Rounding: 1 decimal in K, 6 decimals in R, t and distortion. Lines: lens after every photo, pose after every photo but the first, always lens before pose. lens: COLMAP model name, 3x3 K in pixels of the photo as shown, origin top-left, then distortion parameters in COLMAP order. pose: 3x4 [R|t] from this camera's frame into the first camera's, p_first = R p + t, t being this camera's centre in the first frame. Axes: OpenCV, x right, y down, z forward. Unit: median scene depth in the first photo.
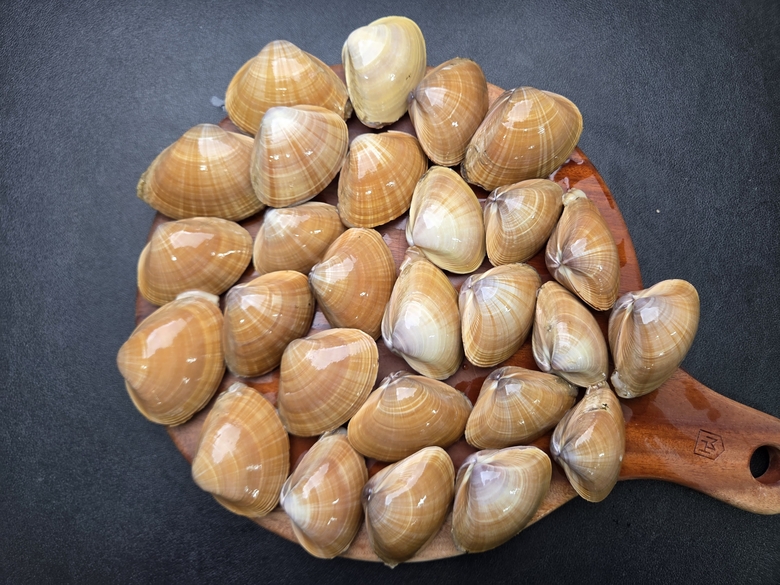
lens RADIAL K [[594.5, 0, 379.2], [0, 594.5, 296.4], [0, 0, 1]] dist [-0.018345, -0.035822]
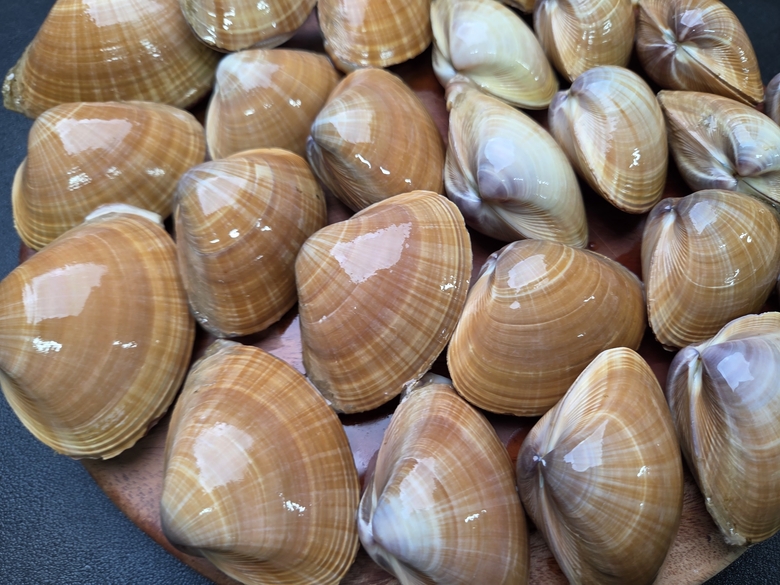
lens RADIAL K [[594.5, 0, 374.6], [0, 594.5, 303.0], [0, 0, 1]] dist [-0.018345, -0.035822]
pose [[0.962611, -0.239803, 0.125995, -0.170128], [0.267361, 0.915860, -0.299532, 0.315590], [-0.043565, 0.322019, 0.945730, 0.493704]]
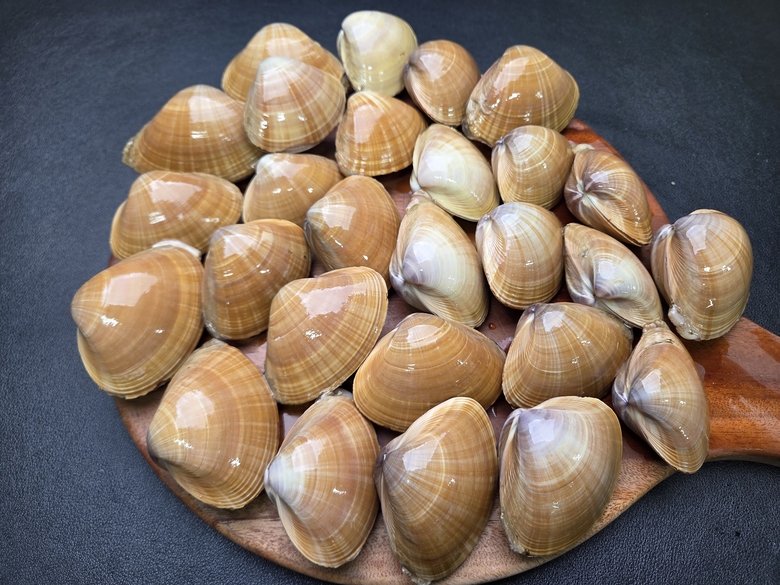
lens RADIAL K [[594.5, 0, 382.7], [0, 594.5, 278.6], [0, 0, 1]] dist [-0.018345, -0.035822]
pose [[0.998821, -0.045288, 0.017492, -0.021396], [0.048490, 0.912898, -0.405297, 0.417934], [0.002386, 0.405667, 0.914018, 0.227329]]
